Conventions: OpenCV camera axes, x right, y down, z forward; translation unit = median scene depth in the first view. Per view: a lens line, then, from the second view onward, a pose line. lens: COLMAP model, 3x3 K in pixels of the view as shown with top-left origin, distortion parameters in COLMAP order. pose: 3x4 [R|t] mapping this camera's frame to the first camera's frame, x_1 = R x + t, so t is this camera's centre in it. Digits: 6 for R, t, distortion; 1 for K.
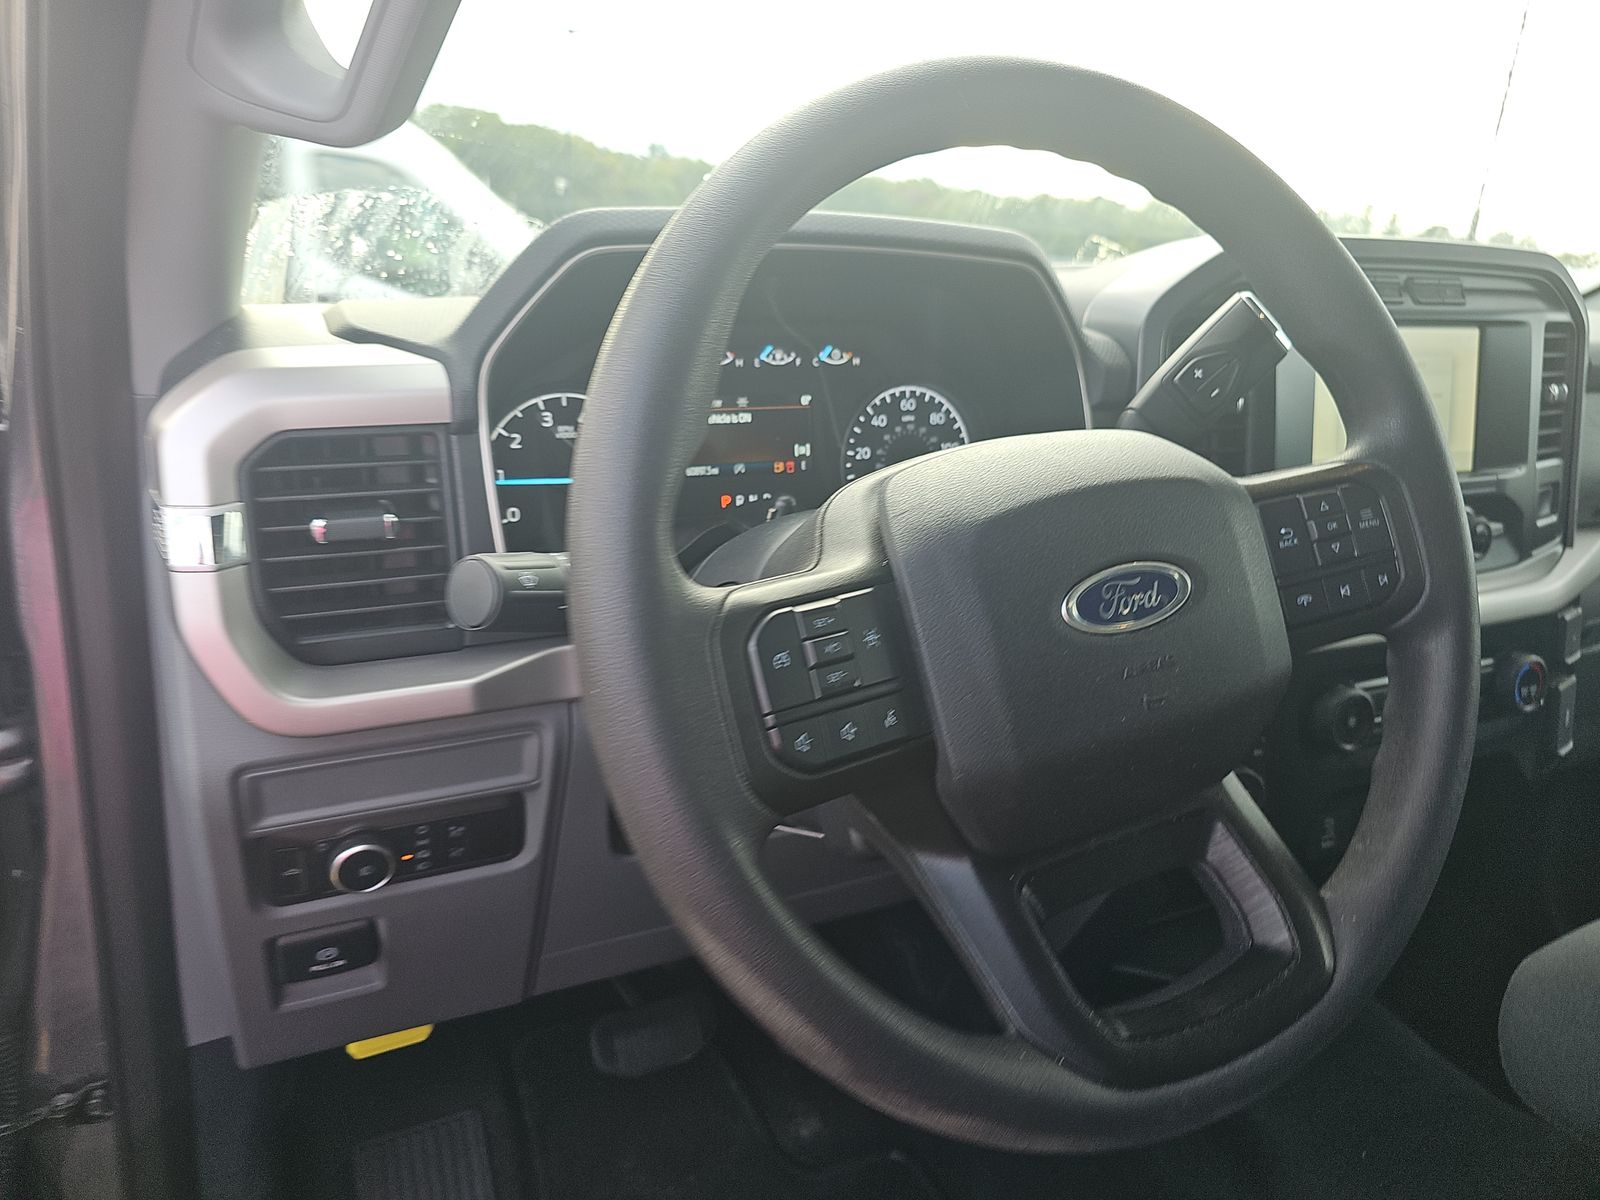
lens RADIAL K [[1050.7, 0, 798.1], [0, 1050.7, 594.9], [0, 0, 1]] dist [0.039274, -0.031820]
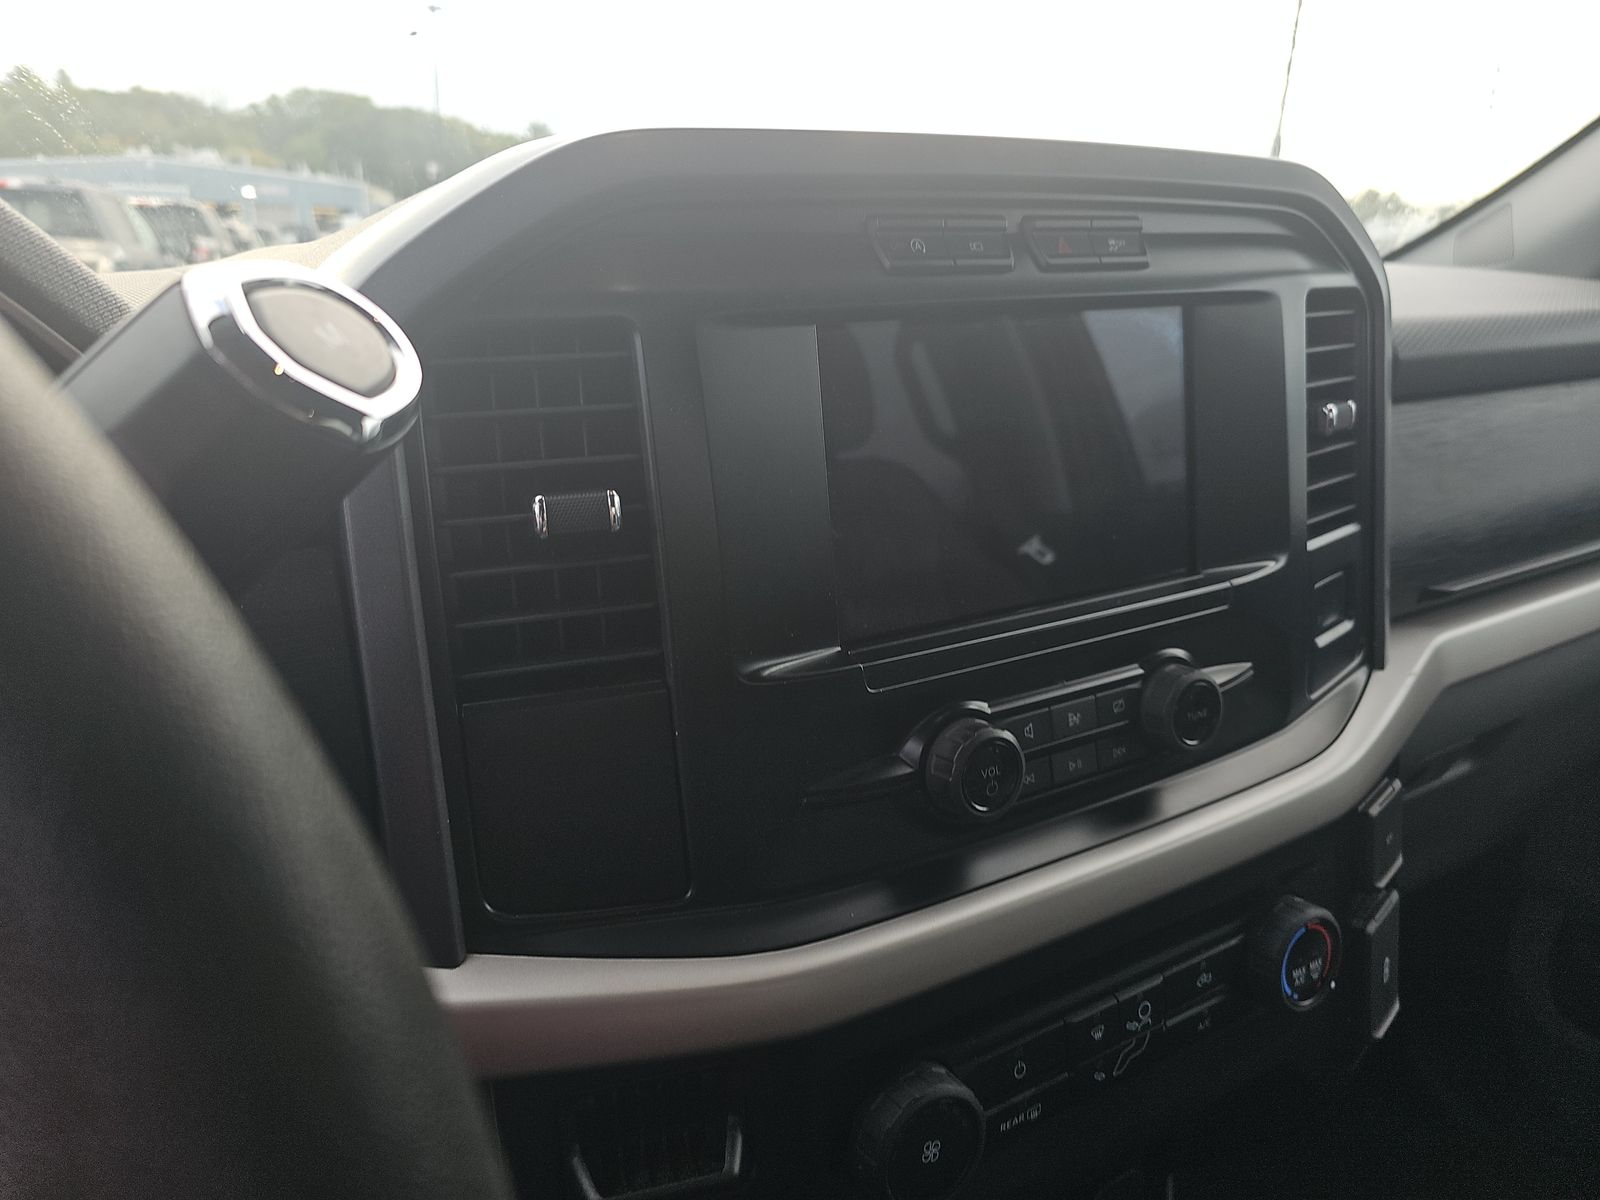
lens RADIAL K [[1050.7, 0, 795.7], [0, 1050.7, 590.3], [0, 0, 1]] dist [0.039274, -0.031820]
pose [[0.995445, -0.061882, 0.072529, 0.378708], [0.060737, 0.997994, 0.017886, -0.124005], [-0.073490, -0.013399, 0.997206, 0.454881]]
